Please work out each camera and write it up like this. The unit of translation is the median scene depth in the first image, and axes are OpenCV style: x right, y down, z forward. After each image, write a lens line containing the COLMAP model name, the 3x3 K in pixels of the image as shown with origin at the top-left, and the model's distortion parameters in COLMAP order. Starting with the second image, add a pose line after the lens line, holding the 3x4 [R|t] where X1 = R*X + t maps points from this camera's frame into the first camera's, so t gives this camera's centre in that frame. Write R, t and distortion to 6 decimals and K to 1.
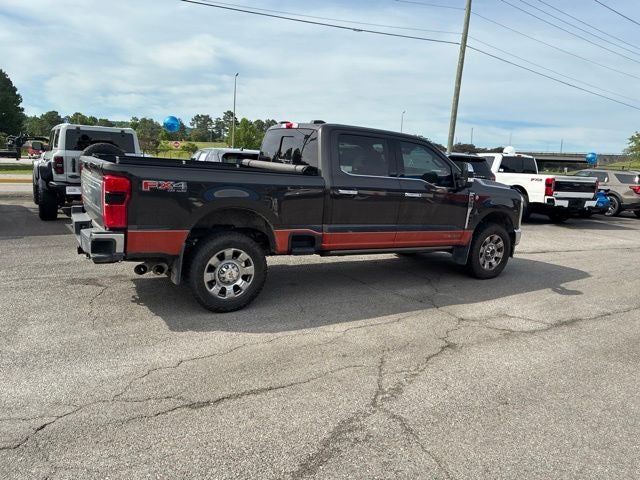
lens RADIAL K [[488.1, 0, 321.7], [0, 488.1, 239.7], [0, 0, 1]] dist [0.019613, -0.006636]
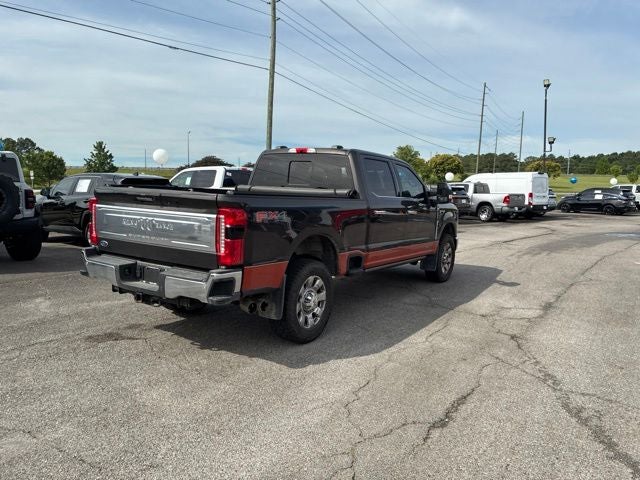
lens RADIAL K [[492.5, 0, 321.5], [0, 492.5, 243.1], [0, 0, 1]] dist [0.020578, -0.005757]
pose [[0.903129, -0.081418, 0.421579, -0.560914], [0.095704, 0.995327, -0.012800, -0.031945], [-0.418567, 0.051907, 0.906701, 0.092167]]
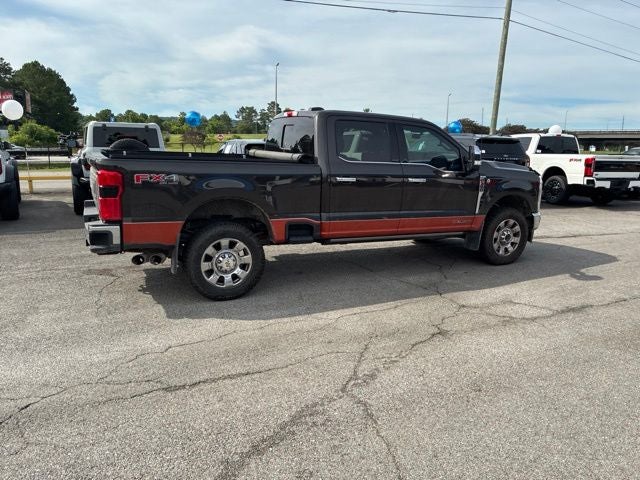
lens RADIAL K [[486.9, 0, 321.0], [0, 486.9, 251.0], [0, 0, 1]] dist [0.023240, -0.010351]
pose [[0.994989, -0.015441, -0.098786, 0.106347], [0.019939, 0.998801, 0.044715, 0.003029], [0.097977, -0.046460, 0.994104, 0.005296]]
